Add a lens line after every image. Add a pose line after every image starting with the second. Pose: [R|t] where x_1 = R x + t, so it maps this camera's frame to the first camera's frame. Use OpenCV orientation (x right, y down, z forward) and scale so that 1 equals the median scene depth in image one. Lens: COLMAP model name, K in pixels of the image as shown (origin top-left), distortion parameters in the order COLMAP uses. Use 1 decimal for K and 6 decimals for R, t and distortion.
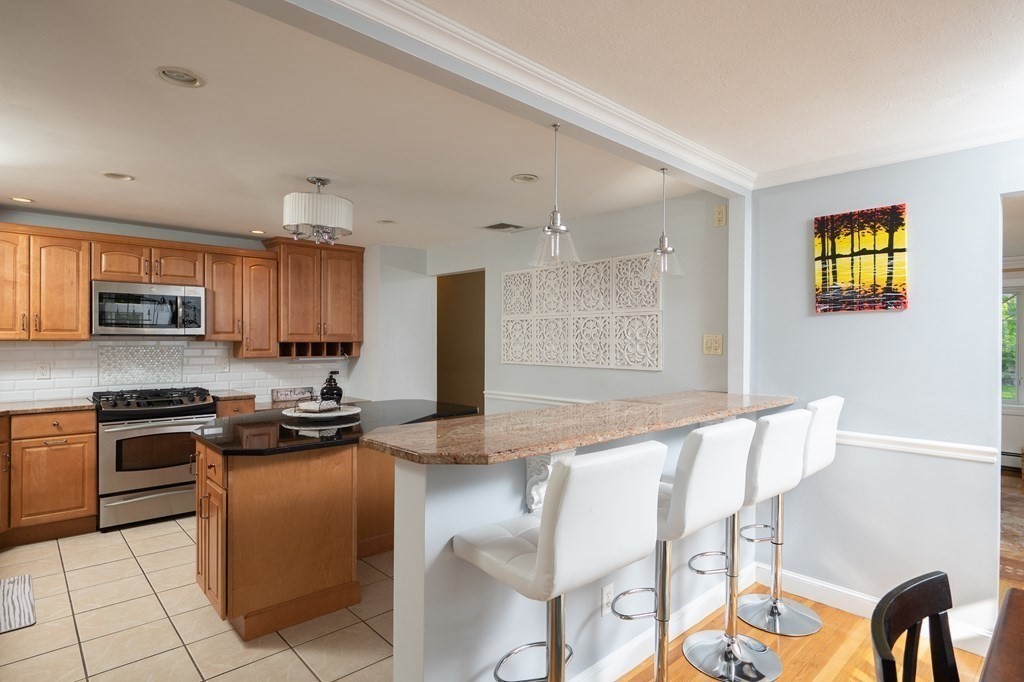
lens RADIAL K [[543.6, 0, 513.7], [0, 543.6, 340.1], [0, 0, 1]] dist [-0.005252, 0.000540]
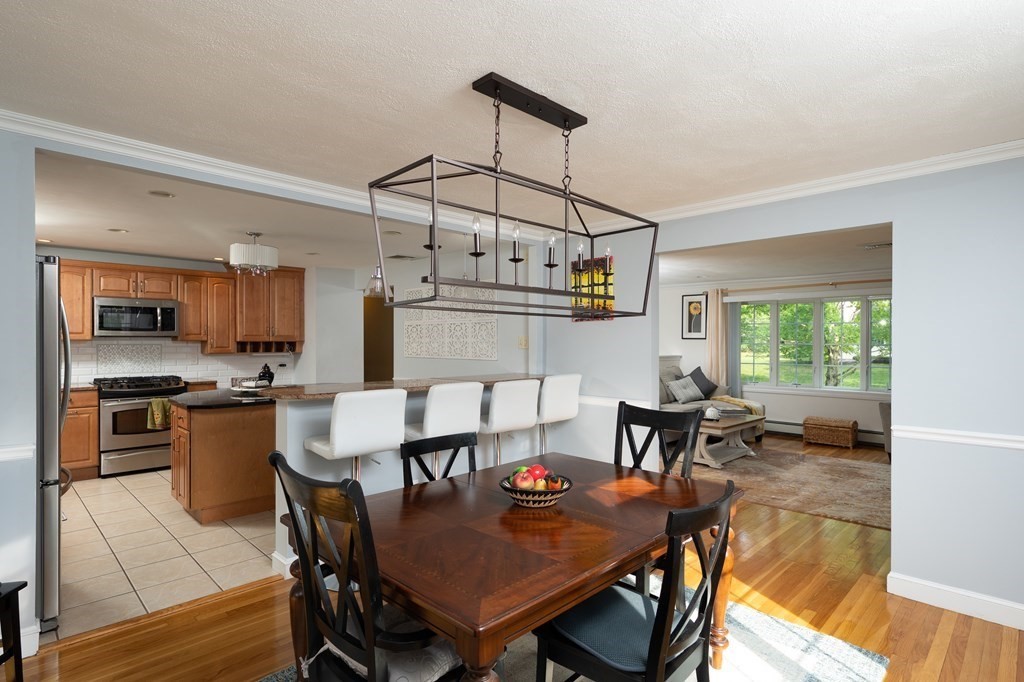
lens RADIAL K [[543.6, 0, 522.3], [0, 543.6, 342.2], [0, 0, 1]] dist [-0.005252, 0.000540]
pose [[0.999158, -0.001973, 0.040983, 0.241605], [0.001801, 0.999989, 0.004230, 0.001264], [-0.040991, -0.004152, 0.999151, -0.401458]]
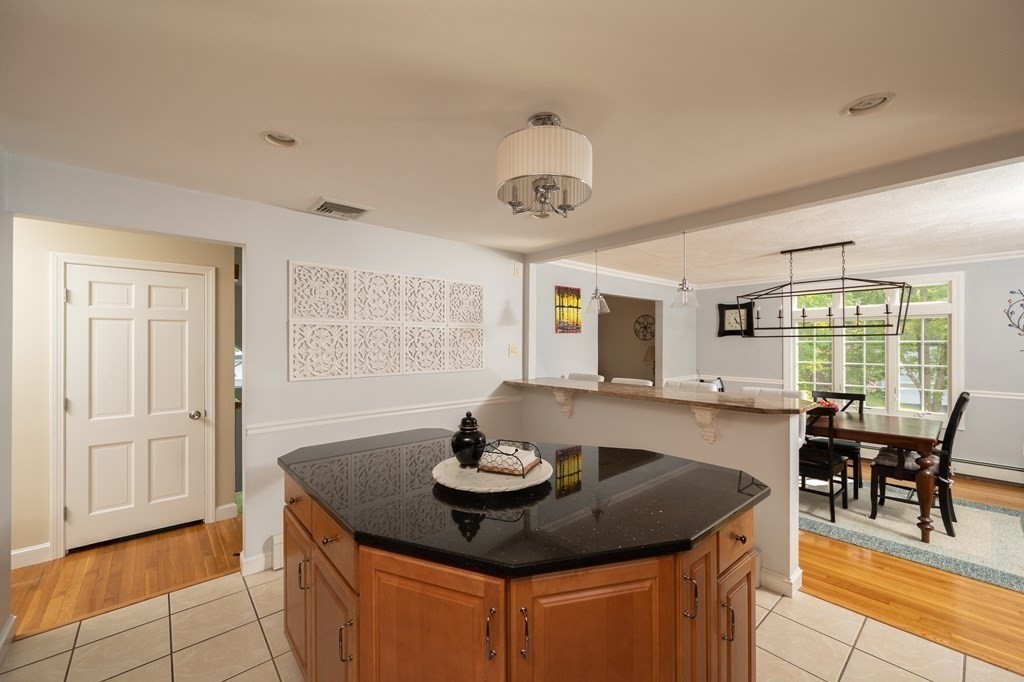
lens RADIAL K [[408.1, 0, 537.5], [0, 408.1, 350.7], [0, 0, 1]] dist [0.009289, -0.001093]
pose [[0.000618, -0.009989, 0.999950, -0.659614], [0.011310, 0.999886, 0.009981, -0.001352], [-0.999936, 0.011303, 0.000731, 0.748583]]
